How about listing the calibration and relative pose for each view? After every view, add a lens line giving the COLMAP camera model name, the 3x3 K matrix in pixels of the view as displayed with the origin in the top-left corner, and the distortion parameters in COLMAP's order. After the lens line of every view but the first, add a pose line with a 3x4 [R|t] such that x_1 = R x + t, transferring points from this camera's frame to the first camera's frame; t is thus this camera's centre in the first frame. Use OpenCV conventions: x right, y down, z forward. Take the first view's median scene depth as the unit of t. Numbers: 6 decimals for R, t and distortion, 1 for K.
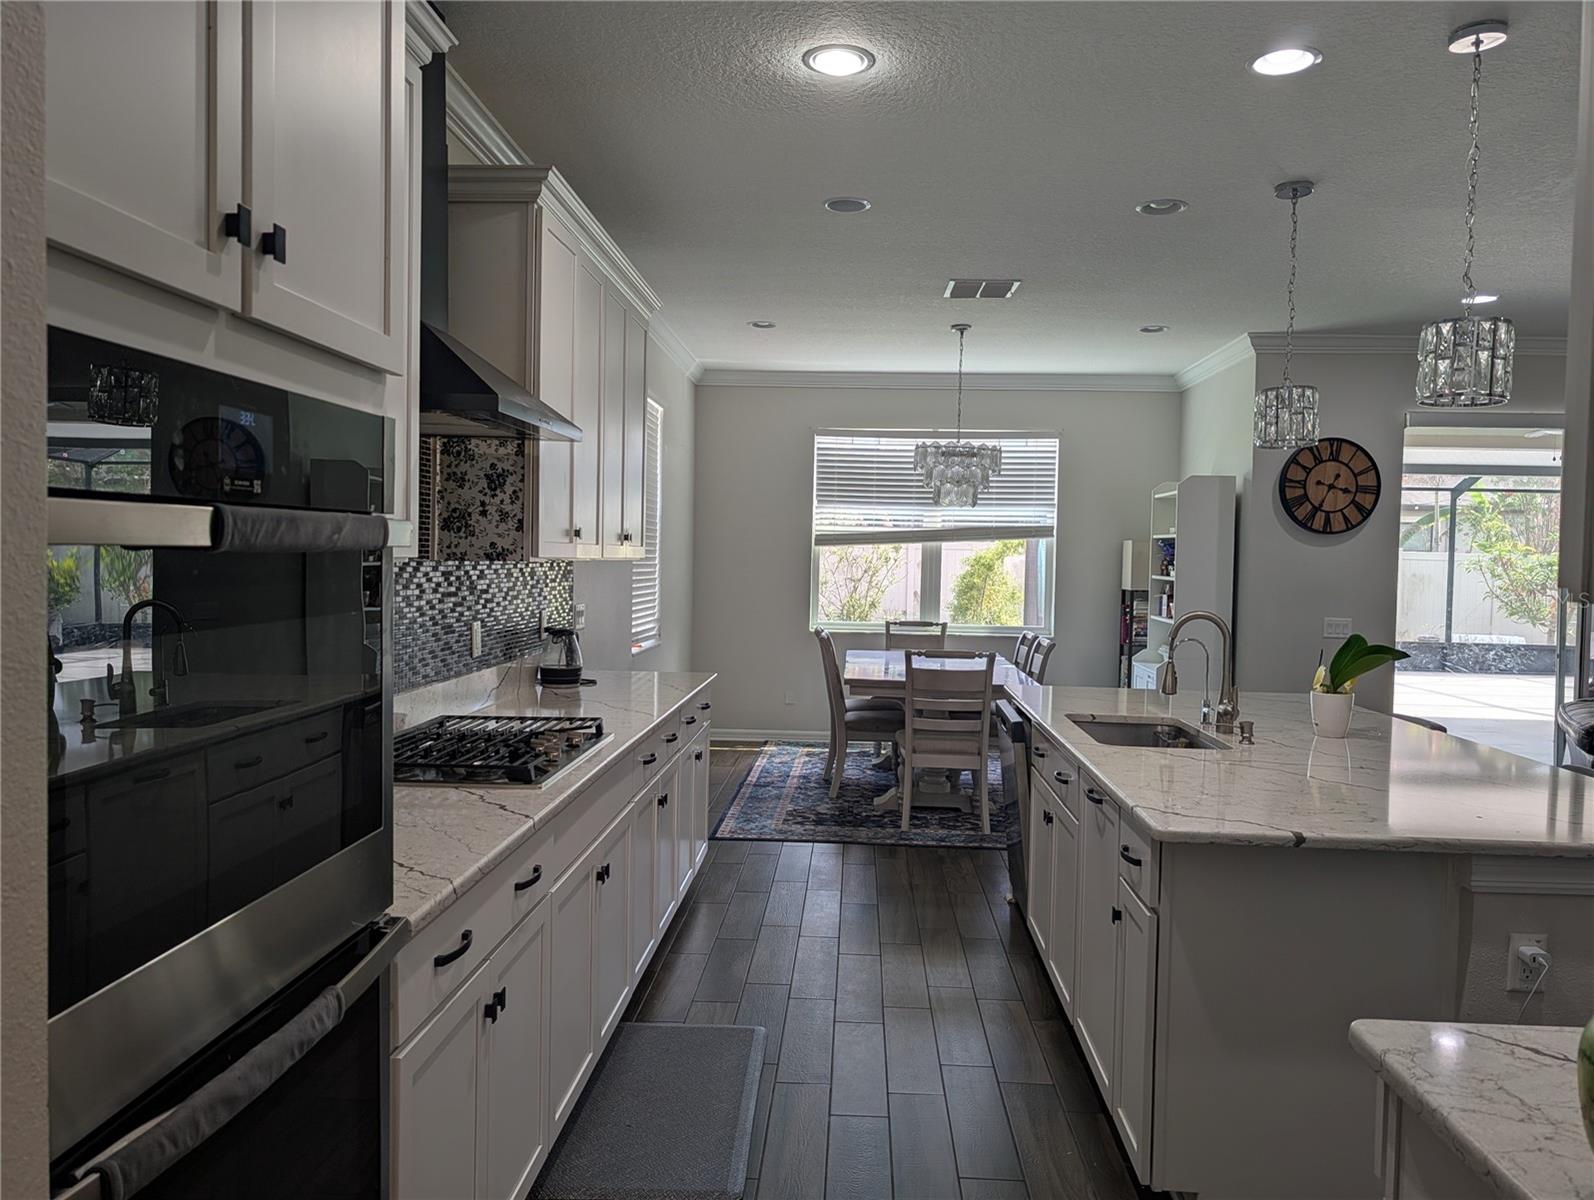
lens RADIAL K [[1135.0, 0, 815.0], [0, 1135.0, 596.9], [0, 0, 1]] dist [0.019726, -0.015526]
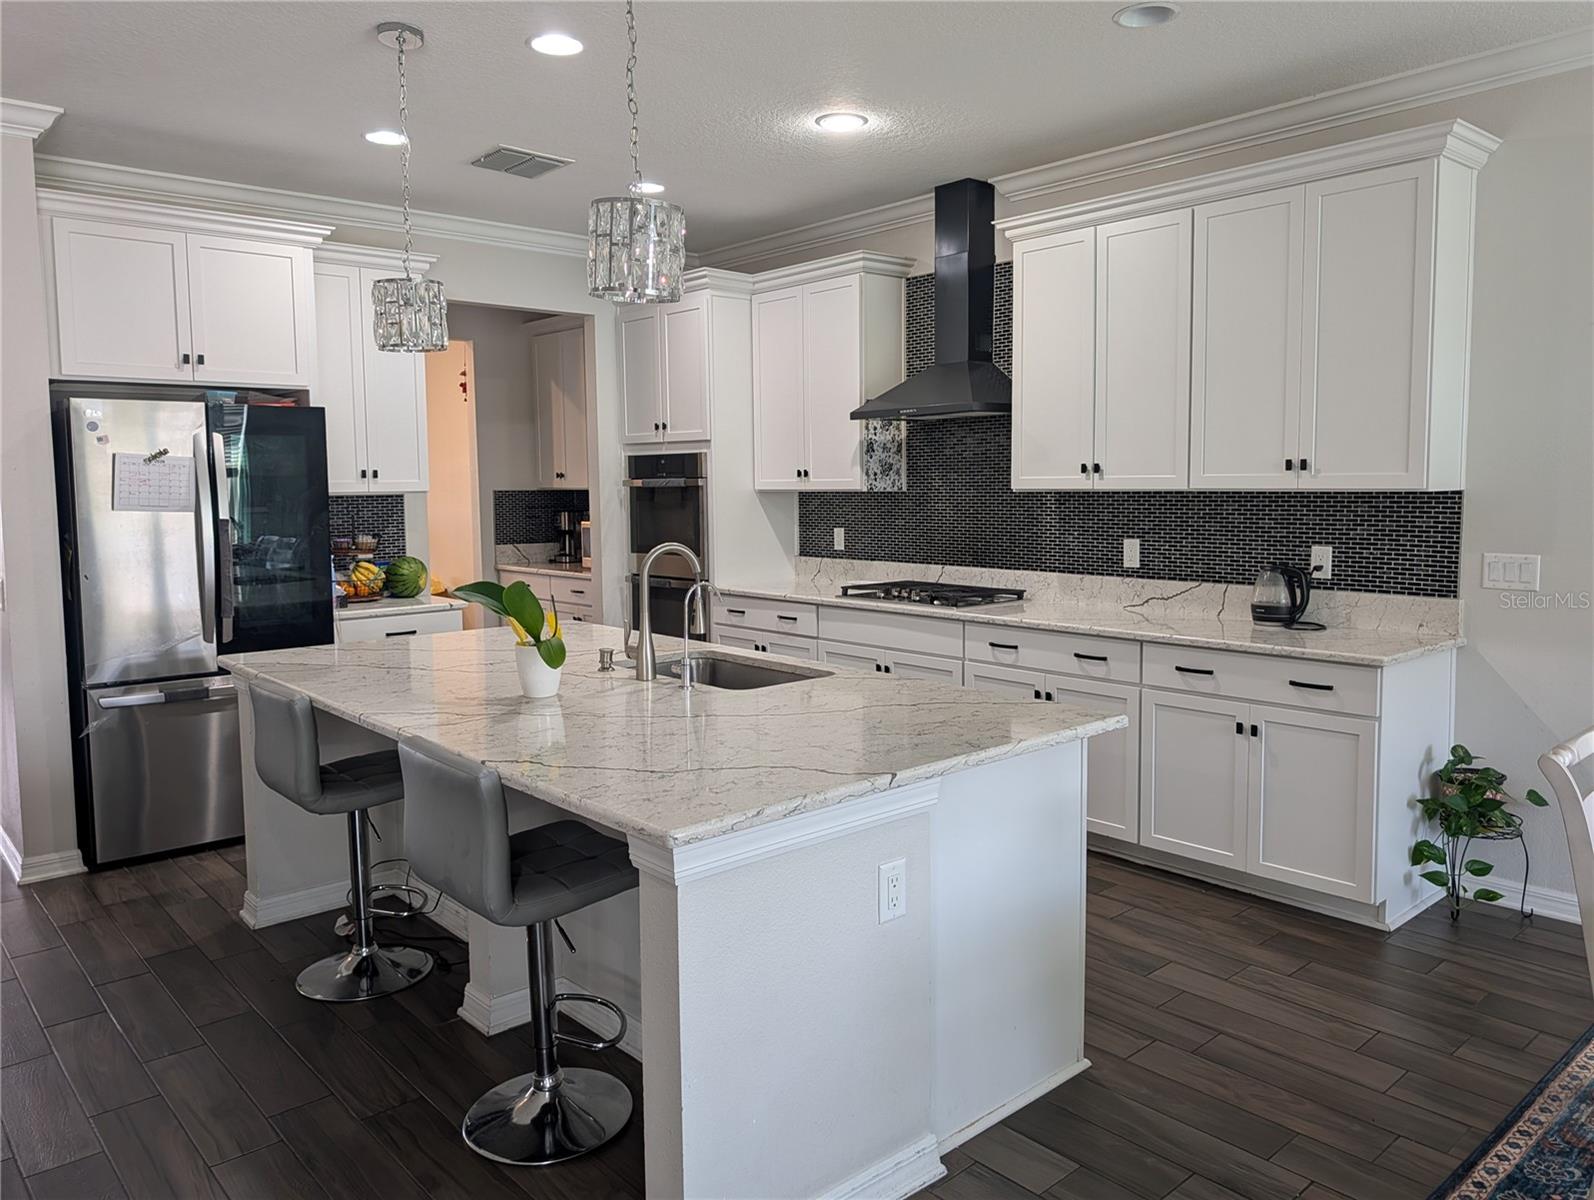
lens RADIAL K [[1141.3, 0, 789.9], [0, 1141.3, 573.5], [0, 0, 1]] dist [0.030240, -0.032928]
pose [[-0.721378, 0.043659, -0.691164, 0.480367], [-0.029972, 0.995108, 0.094141, -0.027571], [0.691892, 0.088627, -0.716540, 0.920709]]
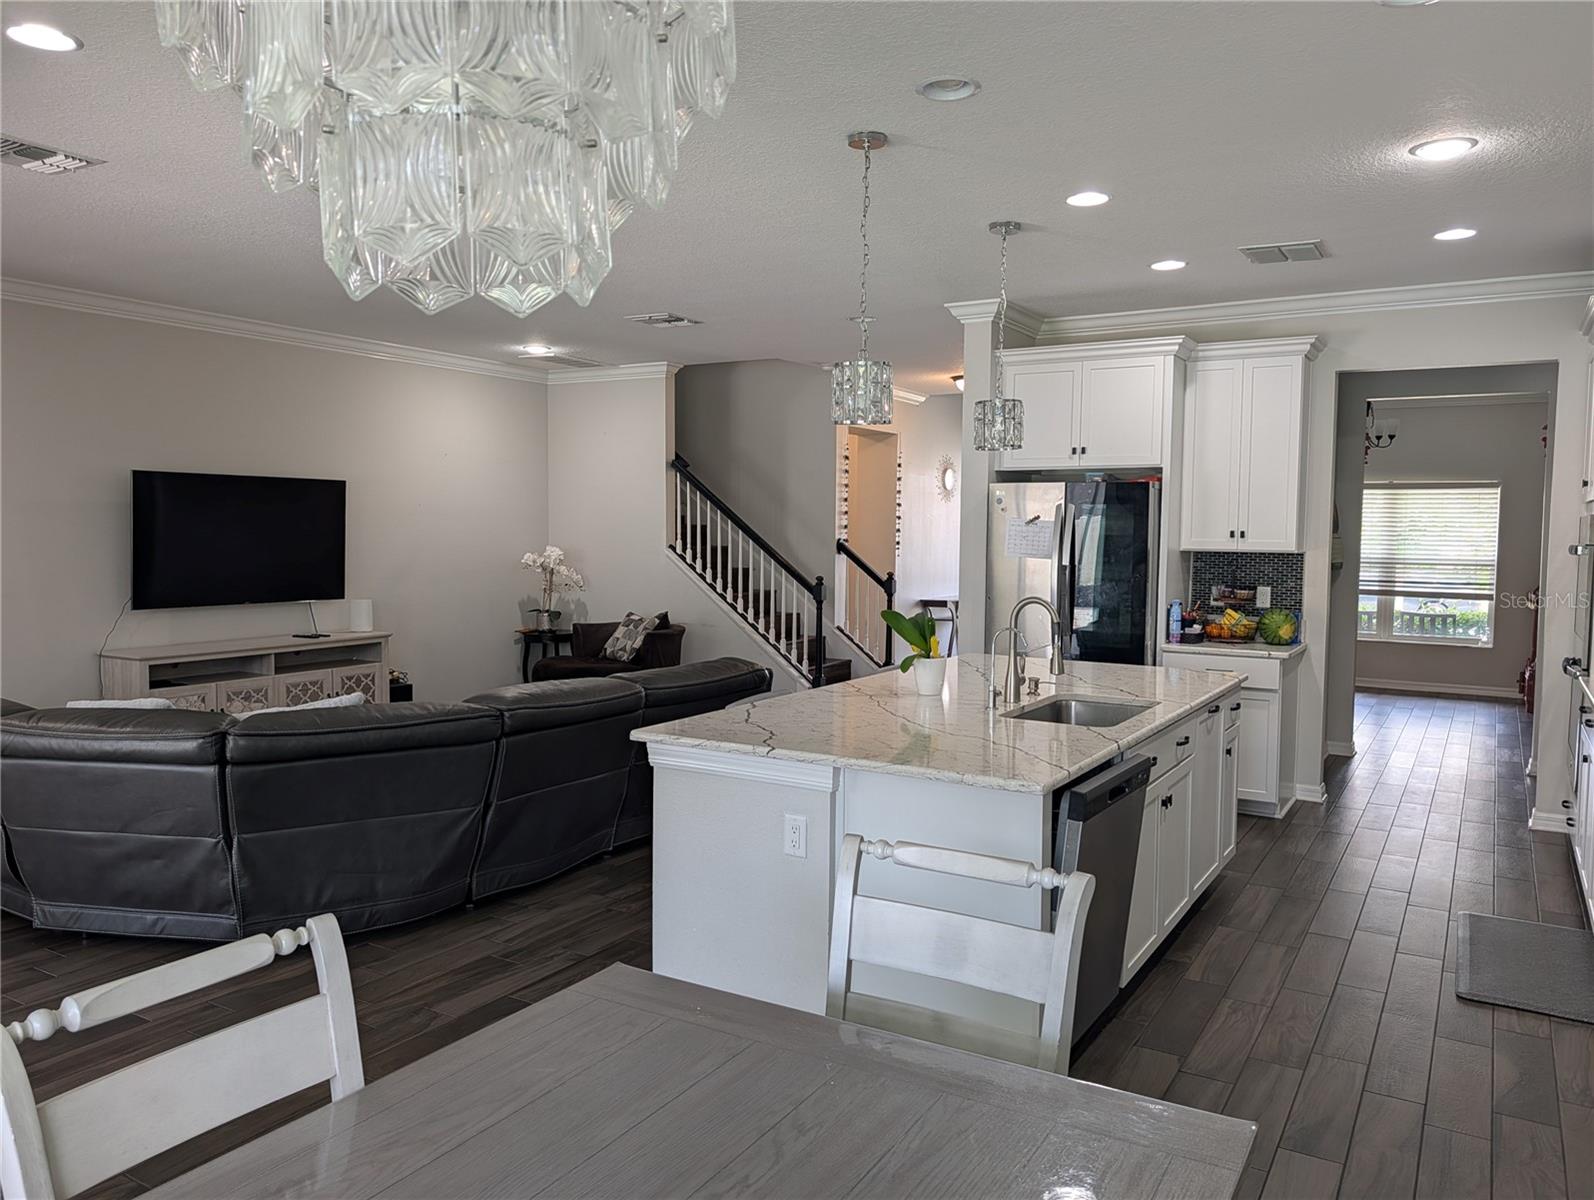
lens RADIAL K [[1142.8, 0, 809.0], [0, 1142.8, 591.4], [0, 0, 1]] dist [0.034550, -0.038248]
pose [[-0.878943, -0.060226, 0.473109, 0.004646], [-0.011864, 0.994449, 0.104550, -0.059546], [-0.476779, 0.086281, -0.874778, 1.125403]]
